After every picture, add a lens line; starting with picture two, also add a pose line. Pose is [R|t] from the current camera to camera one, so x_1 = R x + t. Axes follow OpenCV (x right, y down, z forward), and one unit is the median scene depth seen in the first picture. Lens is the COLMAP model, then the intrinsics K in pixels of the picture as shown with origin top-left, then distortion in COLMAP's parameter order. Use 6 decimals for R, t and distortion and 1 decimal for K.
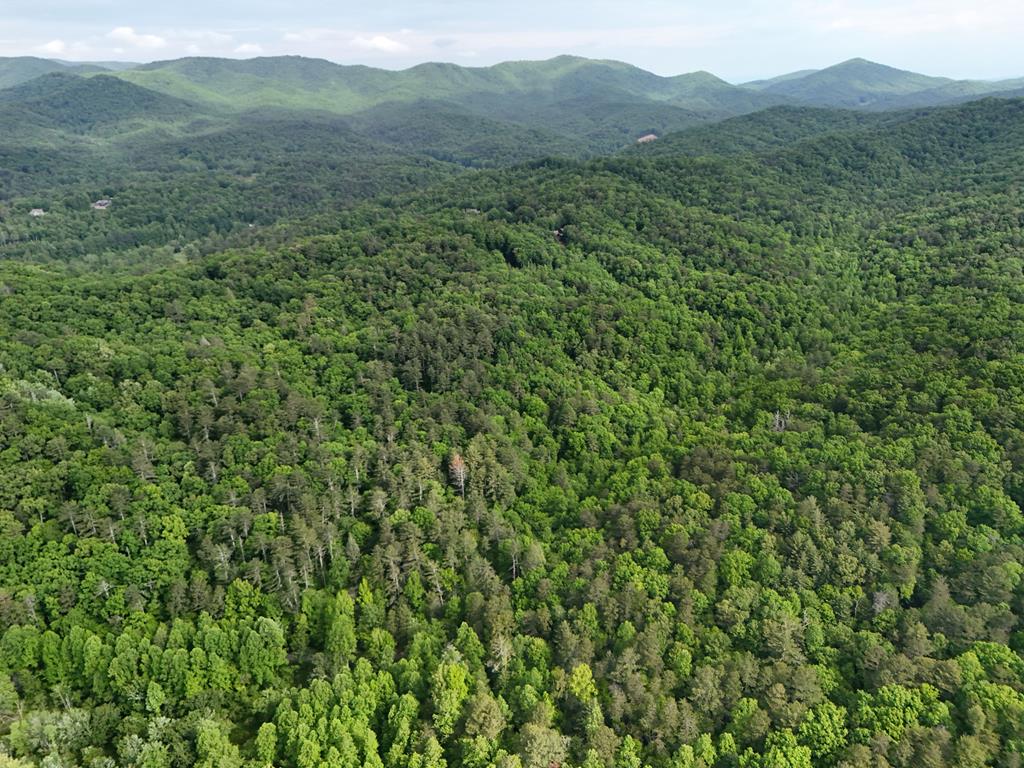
lens RADIAL K [[759.9, 0, 511.7], [0, 759.9, 378.9], [0, 0, 1]] dist [0.047627, -0.043872]
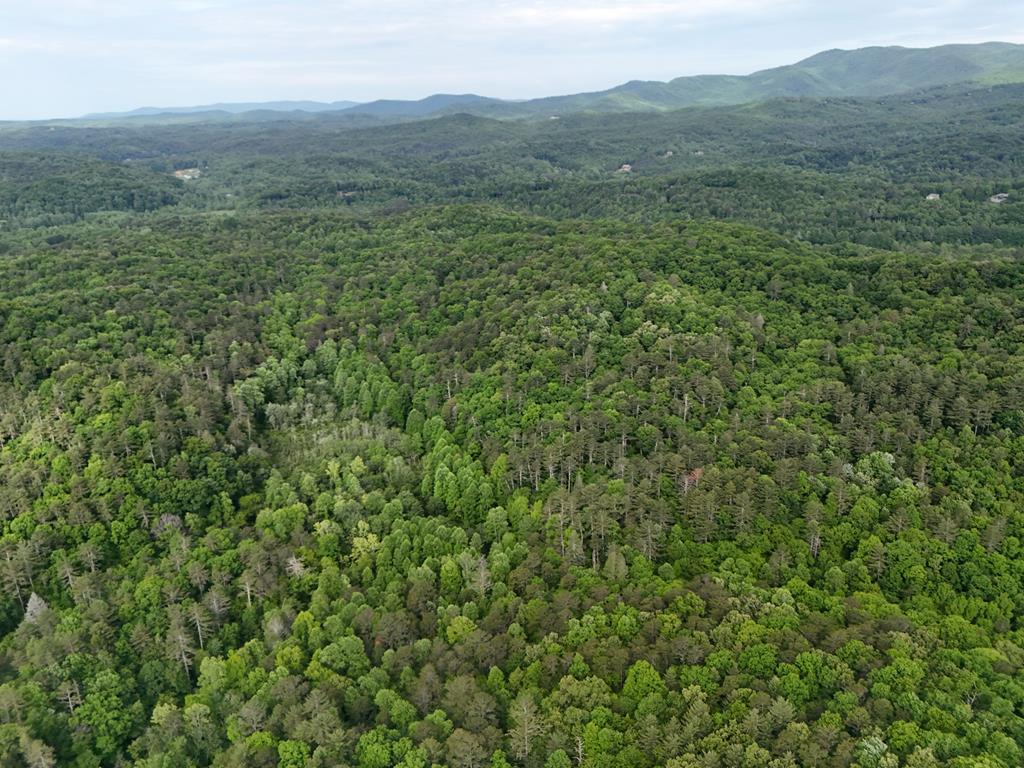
lens RADIAL K [[759.9, 0, 514.0], [0, 759.9, 385.9], [0, 0, 1]] dist [0.047627, -0.043872]
pose [[0.312486, 0.343058, -0.885812, 0.372687], [-0.319825, 0.916064, 0.241949, -0.085354], [0.894463, 0.207699, 0.395976, 0.209817]]
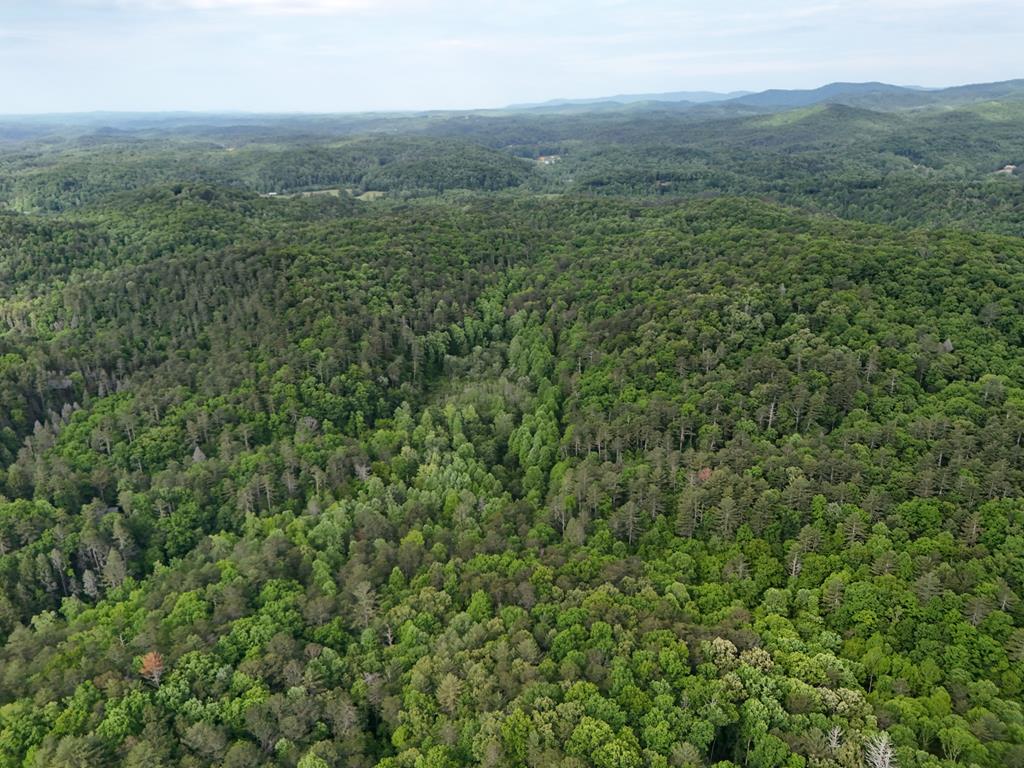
lens RADIAL K [[759.9, 0, 507.7], [0, 759.9, 389.1], [0, 0, 1]] dist [0.047627, -0.043872]
pose [[-0.176488, 0.368380, -0.912769, 0.447387], [-0.324136, 0.853852, 0.407275, -0.161943], [0.929402, 0.367740, -0.031290, 0.416240]]
